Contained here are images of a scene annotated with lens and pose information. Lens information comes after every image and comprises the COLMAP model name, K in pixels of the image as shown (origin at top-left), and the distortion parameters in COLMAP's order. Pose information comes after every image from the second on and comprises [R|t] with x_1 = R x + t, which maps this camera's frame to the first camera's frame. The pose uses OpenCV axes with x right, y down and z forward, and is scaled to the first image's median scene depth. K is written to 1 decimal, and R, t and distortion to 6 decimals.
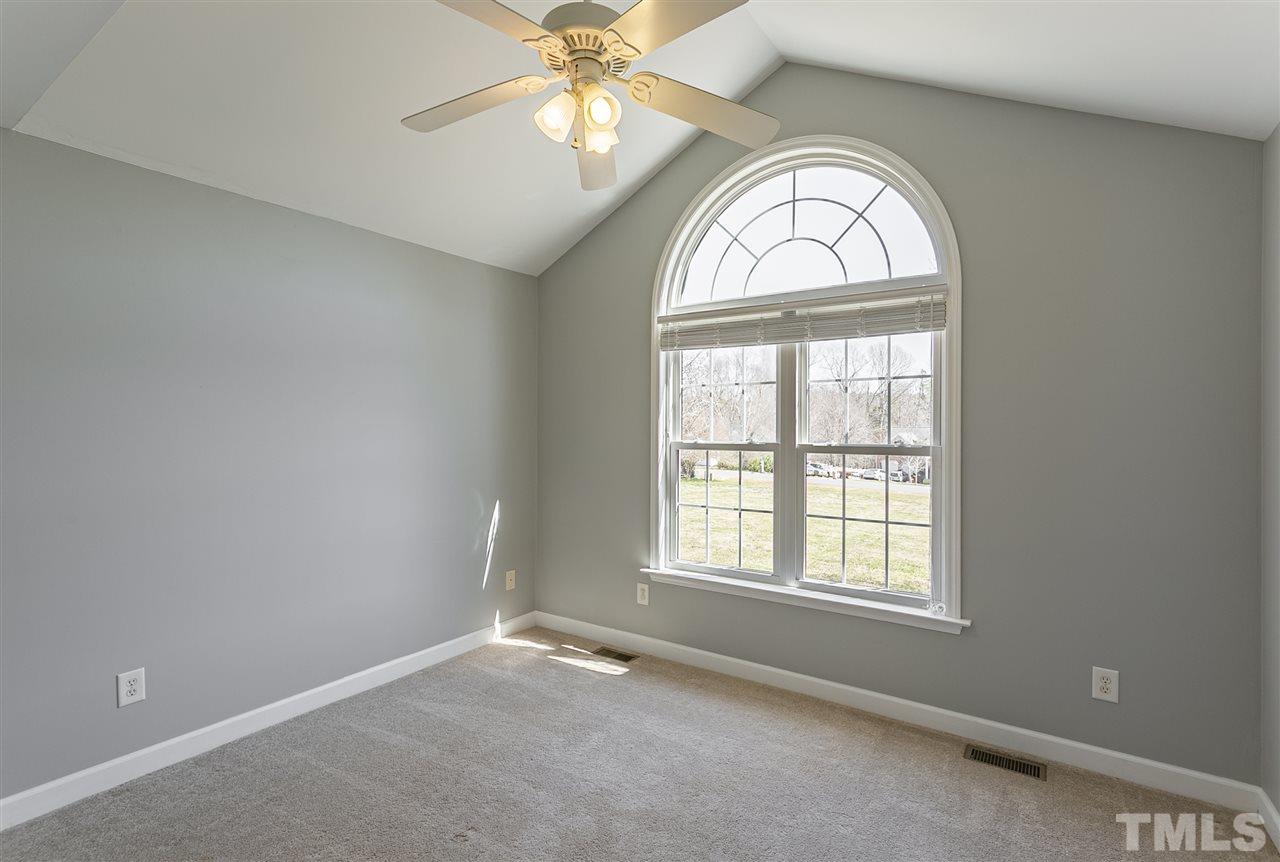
lens RADIAL K [[606.5, 0, 641.0], [0, 606.5, 420.9], [0, 0, 1]] dist [0.001121, 0.000128]
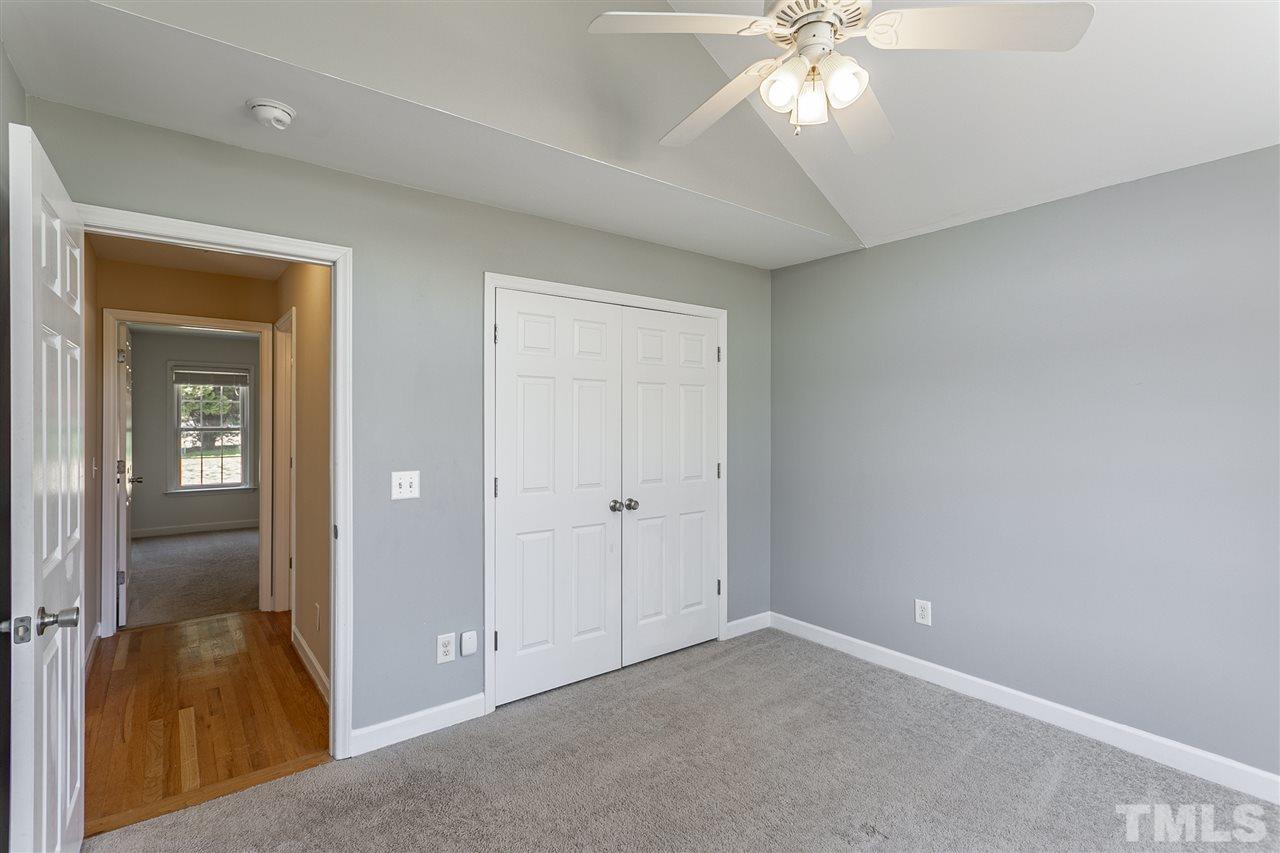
lens RADIAL K [[600.2, 0, 634.8], [0, 600.2, 421.8], [0, 0, 1]] dist [0.002231, 0.000546]
pose [[-0.315349, -0.002876, -0.948972, 0.650338], [0.001605, 0.999992, -0.003564, 0.008708], [0.948975, -0.002647, -0.315342, 0.791791]]
